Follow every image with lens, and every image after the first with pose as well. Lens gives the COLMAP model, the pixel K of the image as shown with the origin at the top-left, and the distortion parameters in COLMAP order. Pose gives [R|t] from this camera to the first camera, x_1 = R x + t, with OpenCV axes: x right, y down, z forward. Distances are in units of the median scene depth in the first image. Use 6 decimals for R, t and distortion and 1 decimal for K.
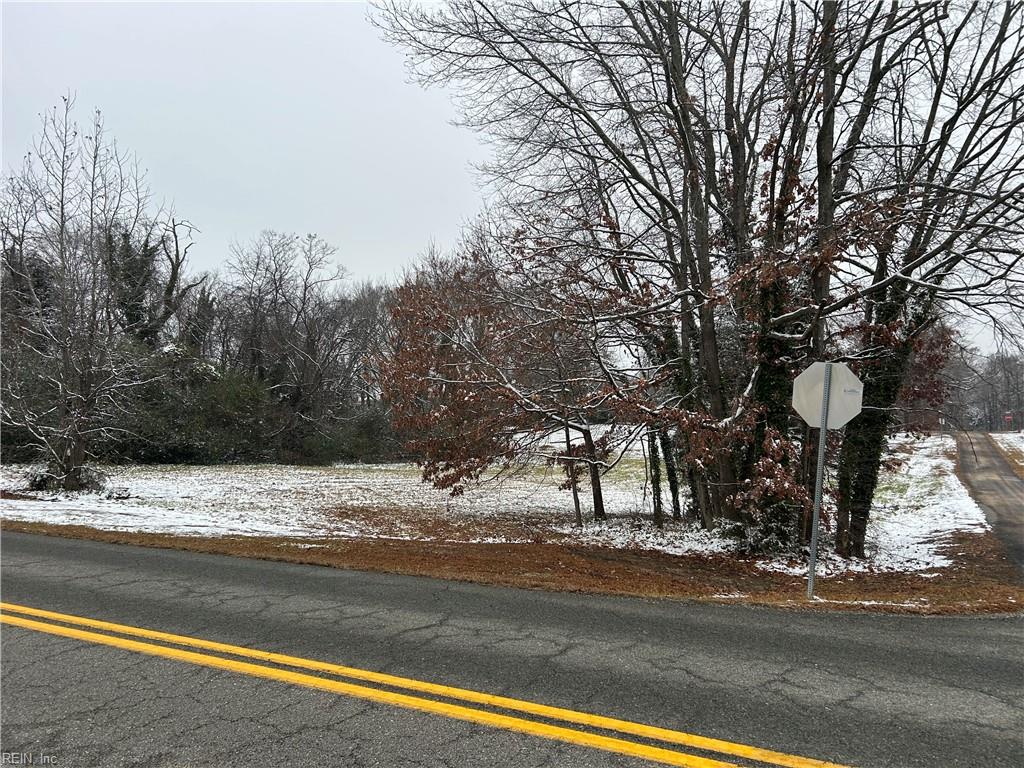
lens RADIAL K [[775.2, 0, 512.0], [0, 775.2, 384.0], [0, 0, 1]] dist [-0.004092, -0.002234]
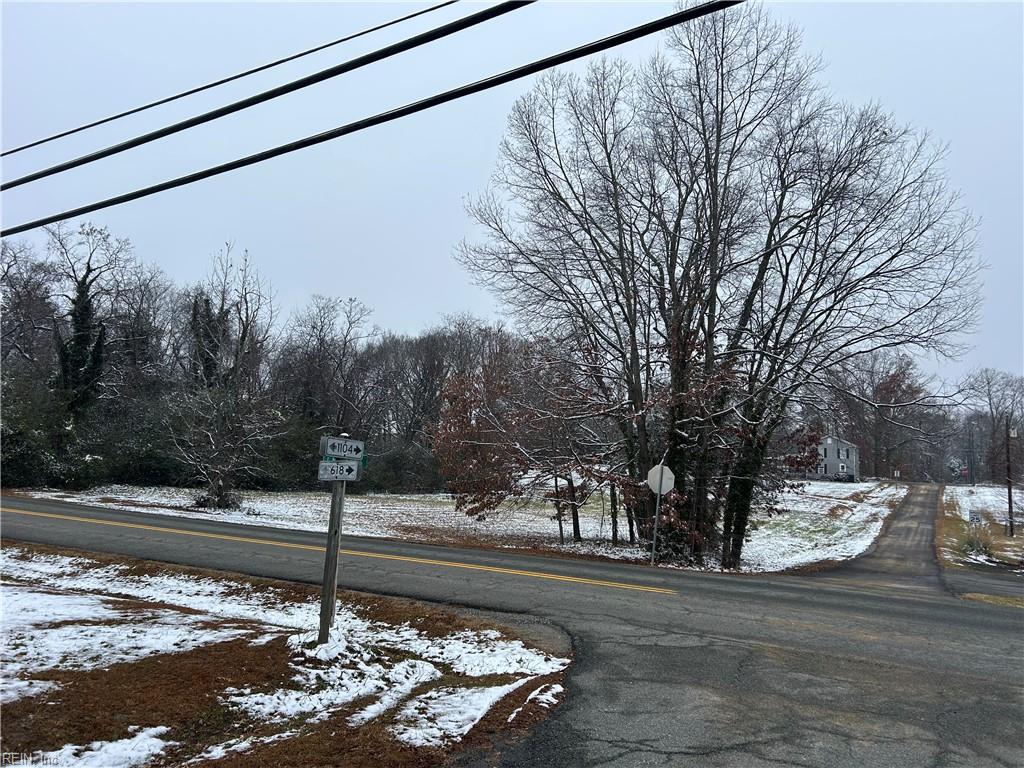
lens RADIAL K [[777.6, 0, 512.0], [0, 777.6, 384.0], [0, 0, 1]] dist [0.001972, -0.000332]
pose [[0.999340, 0.036279, -0.001633, -0.016998], [-0.036315, 0.998532, -0.040183, -0.056203], [0.000173, 0.040216, 0.999191, -0.463331]]
